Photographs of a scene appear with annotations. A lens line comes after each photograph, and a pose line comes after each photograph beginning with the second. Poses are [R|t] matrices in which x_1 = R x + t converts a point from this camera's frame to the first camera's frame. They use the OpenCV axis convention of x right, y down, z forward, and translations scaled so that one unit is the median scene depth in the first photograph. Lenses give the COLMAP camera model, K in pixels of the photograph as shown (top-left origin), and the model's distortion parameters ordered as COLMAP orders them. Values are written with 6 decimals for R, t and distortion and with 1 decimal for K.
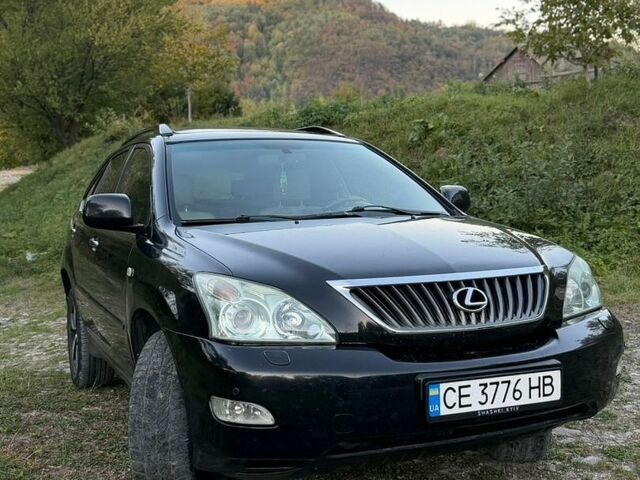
lens RADIAL K [[821.6, 0, 320.0], [0, 821.6, 240.0], [0, 0, 1]] dist [0.242119, -0.748684]
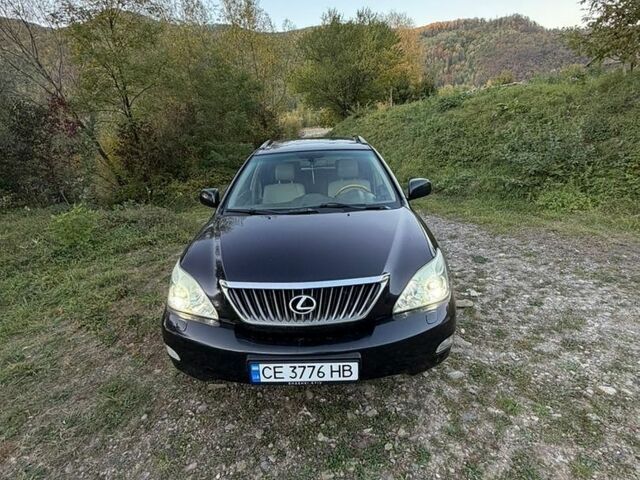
lens RADIAL K [[345.0, 0, 319.6], [0, 345.0, 237.6], [0, 0, 1]] dist [0.010903, -0.000172]
pose [[0.901653, 0.105186, -0.419473, 0.455466], [-0.000312, 0.970127, 0.242597, -0.192344], [0.432459, -0.218608, 0.874751, 0.510513]]
